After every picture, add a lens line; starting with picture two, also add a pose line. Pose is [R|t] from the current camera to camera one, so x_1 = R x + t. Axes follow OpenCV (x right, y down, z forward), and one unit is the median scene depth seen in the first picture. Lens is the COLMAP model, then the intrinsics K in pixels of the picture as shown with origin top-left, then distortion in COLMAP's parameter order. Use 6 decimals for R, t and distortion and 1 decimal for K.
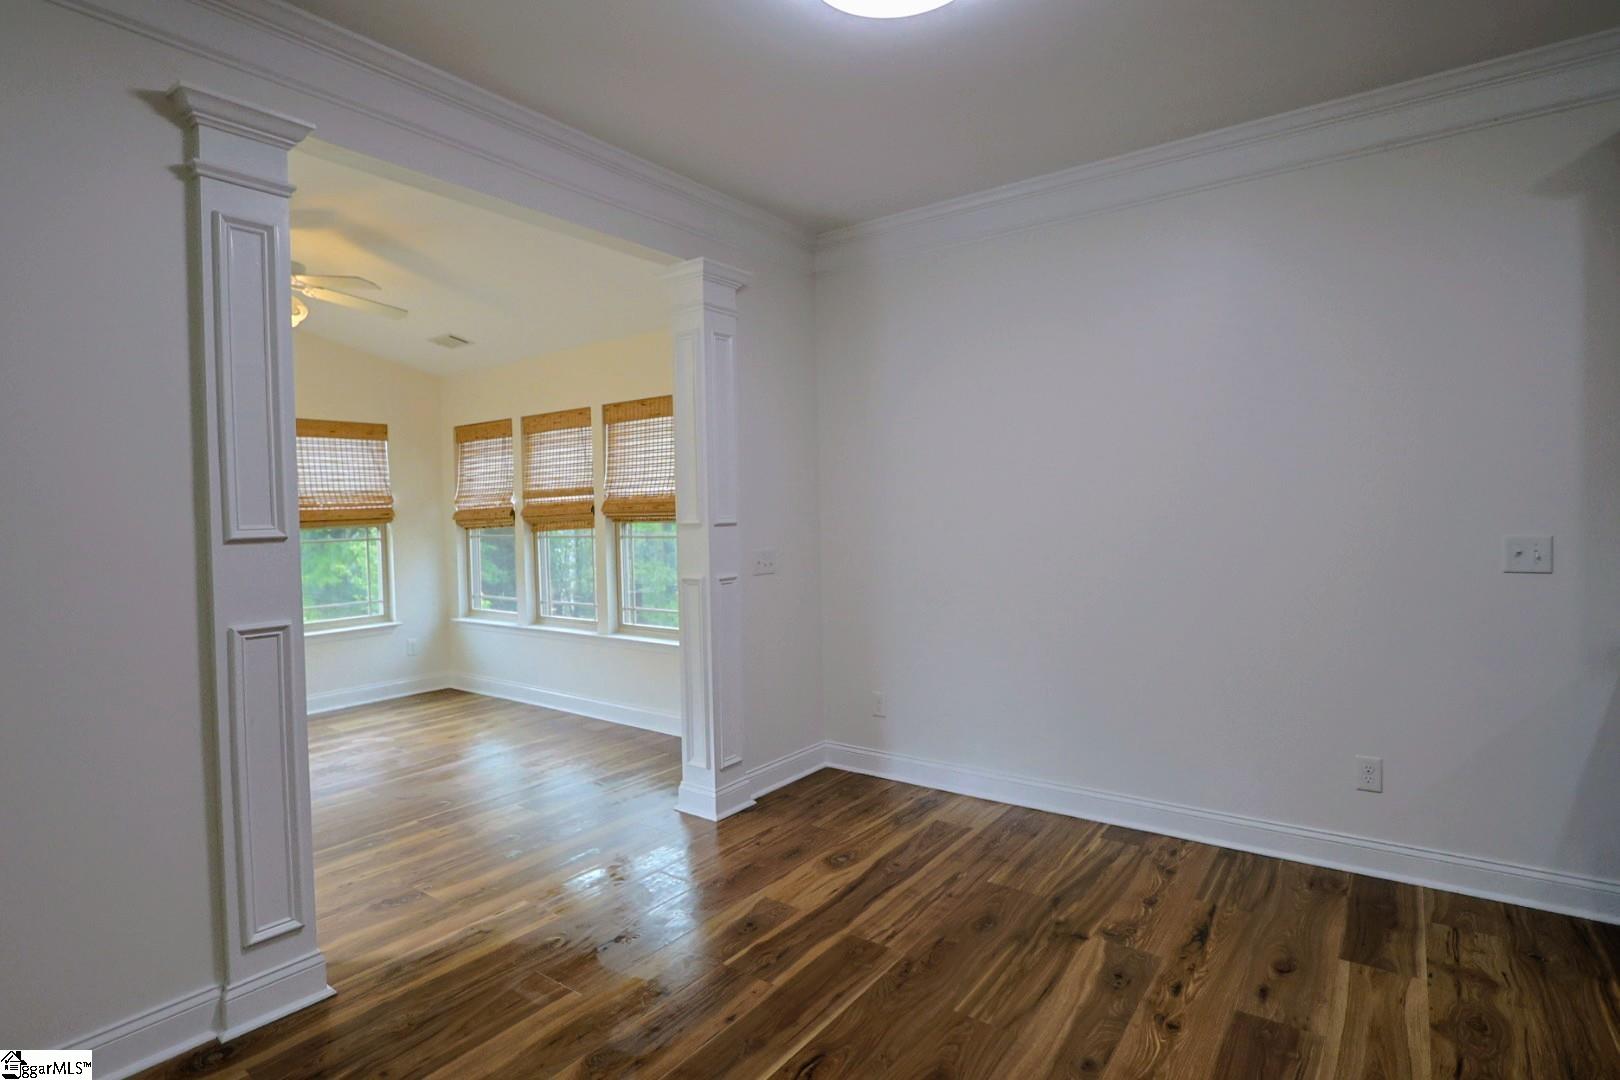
lens RADIAL K [[820.3, 0, 771.6], [0, 820.3, 518.7], [0, 0, 1]] dist [-0.014499, -0.000485]
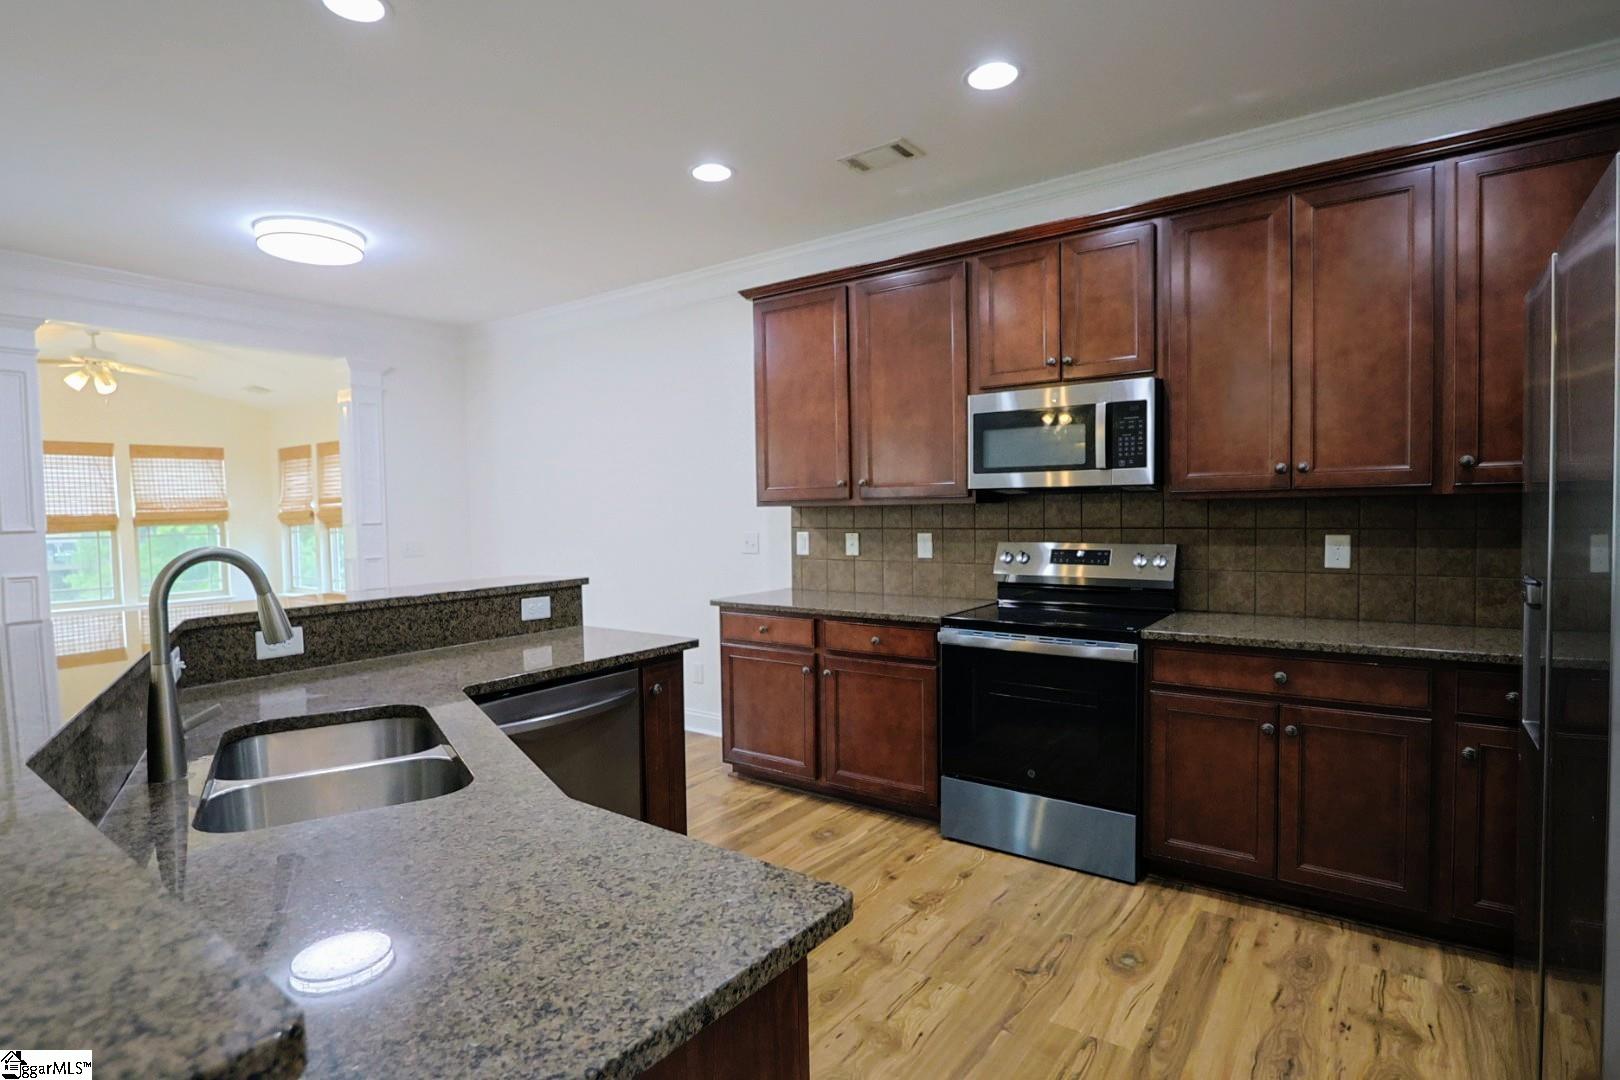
lens RADIAL K [[820.3, 0, 801.3], [0, 820.3, 539.7], [0, 0, 1]] dist [-0.014499, -0.000485]
pose [[0.999500, 0.002176, 0.031532, 0.457556], [-0.003116, 0.999551, 0.029789, -0.007671], [-0.031453, -0.029872, 0.999059, -0.386071]]
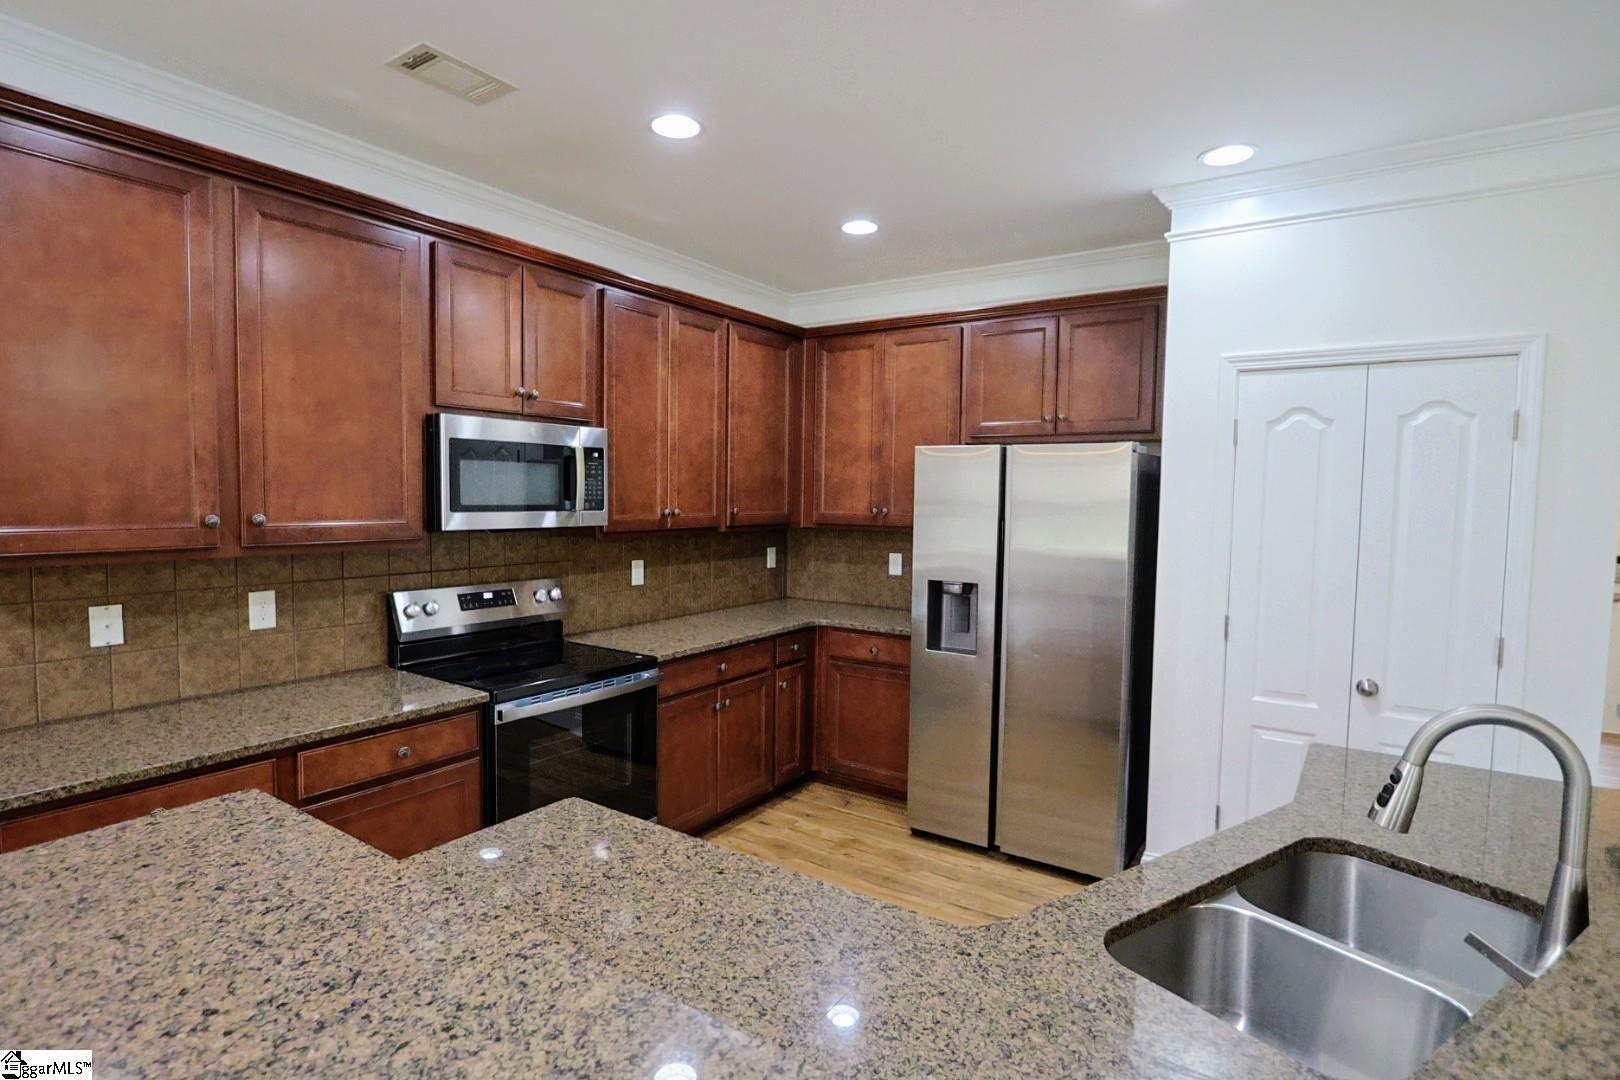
lens RADIAL K [[803.1, 0, 807.7], [0, 803.1, 545.5], [0, 0, 1]] dist [-0.002862, -0.000092]
pose [[-0.059139, -0.044526, 0.997256, -2.873287], [-0.008946, 0.998988, 0.044073, -0.336970], [-0.998210, -0.006315, -0.059477, 3.646144]]
